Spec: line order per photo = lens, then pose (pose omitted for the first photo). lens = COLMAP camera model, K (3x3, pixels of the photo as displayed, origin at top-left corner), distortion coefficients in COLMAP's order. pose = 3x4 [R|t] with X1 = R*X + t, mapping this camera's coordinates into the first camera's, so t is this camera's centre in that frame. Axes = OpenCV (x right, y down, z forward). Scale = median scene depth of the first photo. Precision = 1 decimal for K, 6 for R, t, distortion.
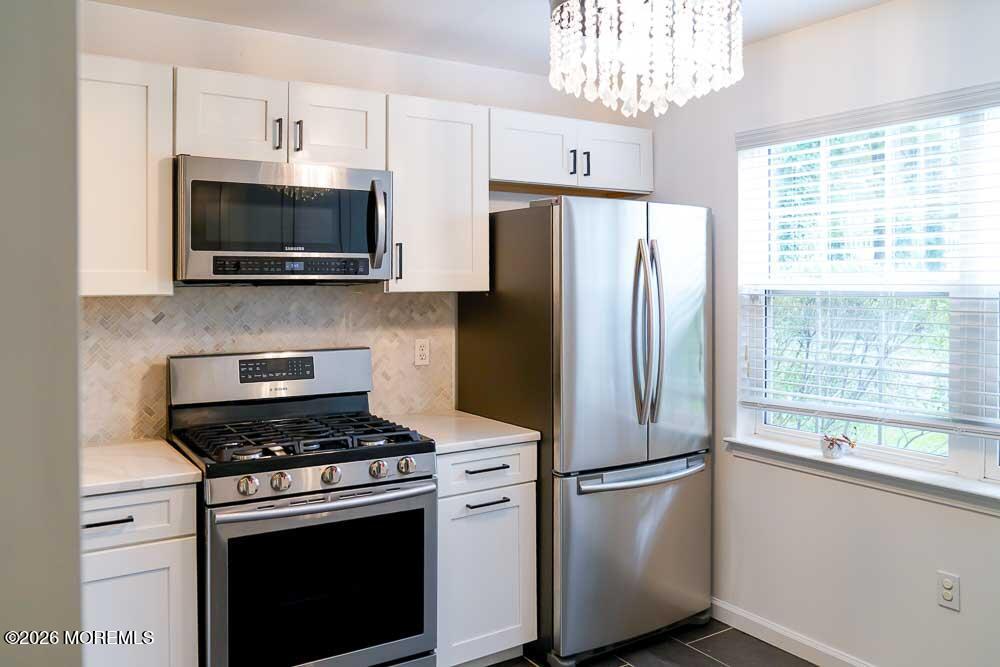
lens RADIAL K [[792.2, 0, 499.2], [0, 792.2, 281.0], [0, 0, 1]] dist [-0.038390, -0.004219]
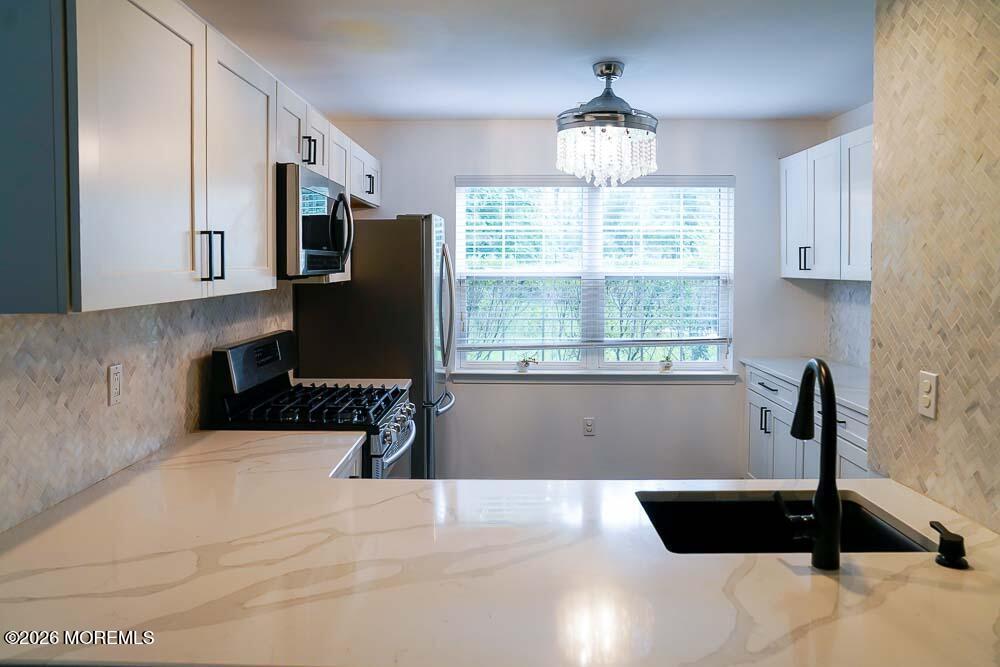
lens RADIAL K [[727.1, 0, 487.0], [0, 727.1, 274.0], [0, 0, 1]] dist [-0.073748, 0.046856]
pose [[0.552762, -0.011445, 0.833260, -0.950781], [-0.000715, 0.999899, 0.014208, -0.015613], [-0.833339, -0.008449, 0.552698, 0.171629]]
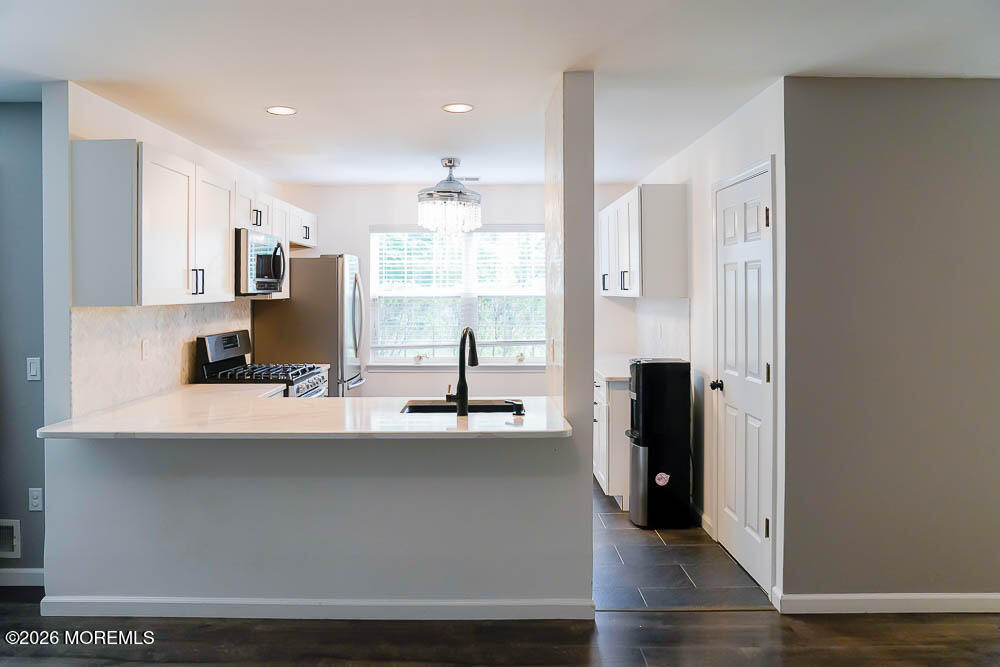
lens RADIAL K [[727.1, 0, 495.1], [0, 727.1, 274.9], [0, 0, 1]] dist [-0.061586, 0.025037]
pose [[0.525164, 0.015567, 0.850859, -1.364585], [0.002257, 0.999804, -0.019685, -0.008570], [-0.850998, 0.012258, 0.525025, -0.393649]]
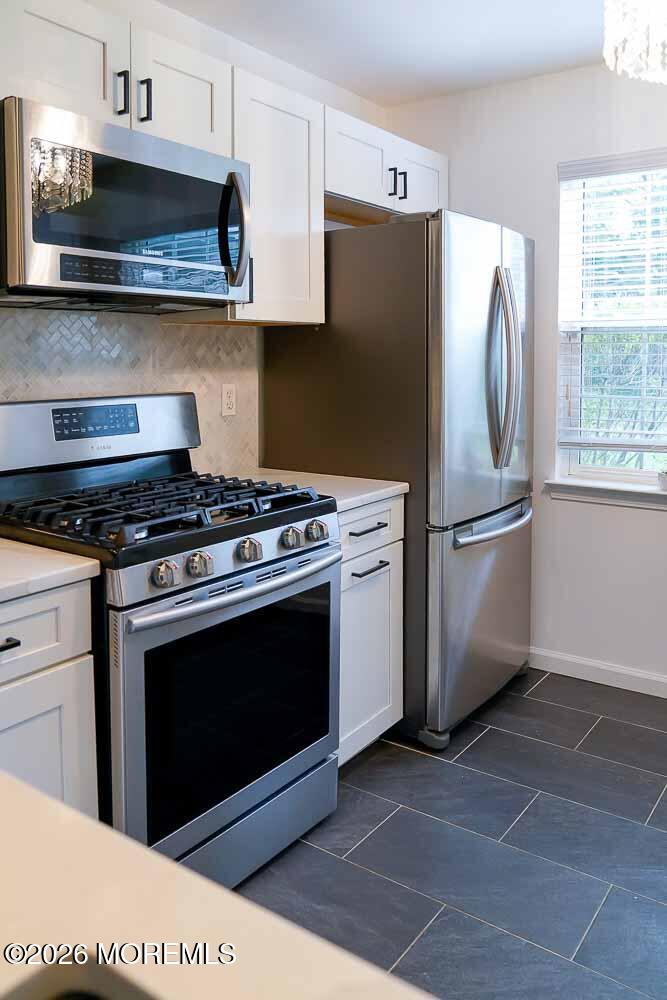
lens RADIAL K [[784.6, 0, 331.4], [0, 784.6, 395.4], [0, 0, 1]] dist [-0.052465, 0.020841]
pose [[0.928208, -0.020943, 0.371472, -0.344636], [0.002609, 0.998756, 0.049790, 0.051373], [-0.372053, -0.045246, 0.927108, 0.237471]]
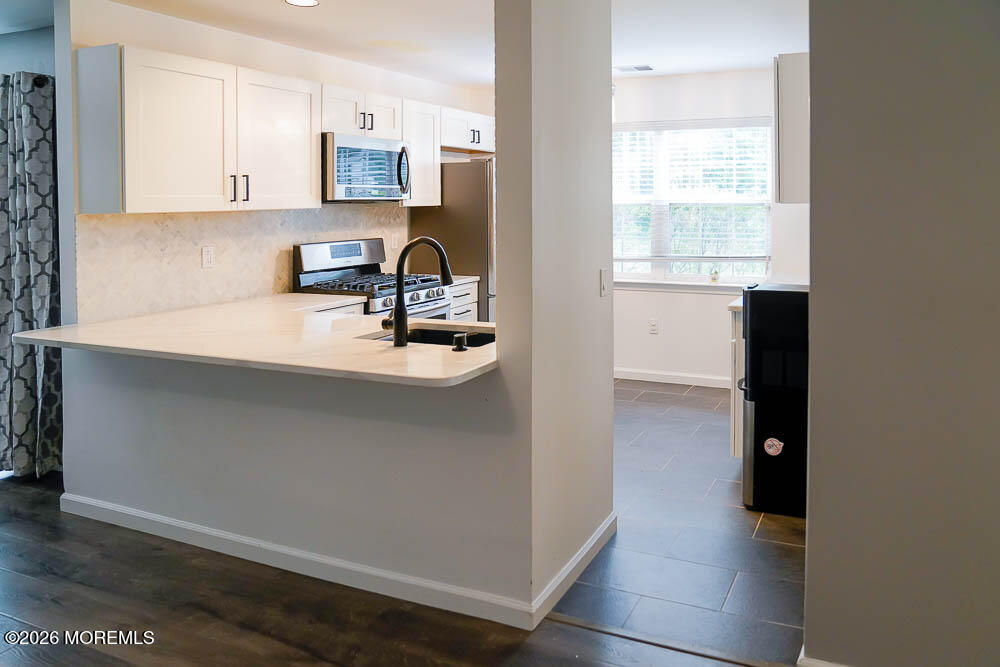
lens RADIAL K [[727.1, 0, 619.7], [0, 727.1, 206.2], [0, 0, 1]] dist [-0.061586, 0.025037]
pose [[0.801577, -0.010148, 0.597806, -0.746912], [0.005962, 0.999942, 0.008980, 0.001291], [-0.597862, -0.003634, 0.801591, -0.657734]]
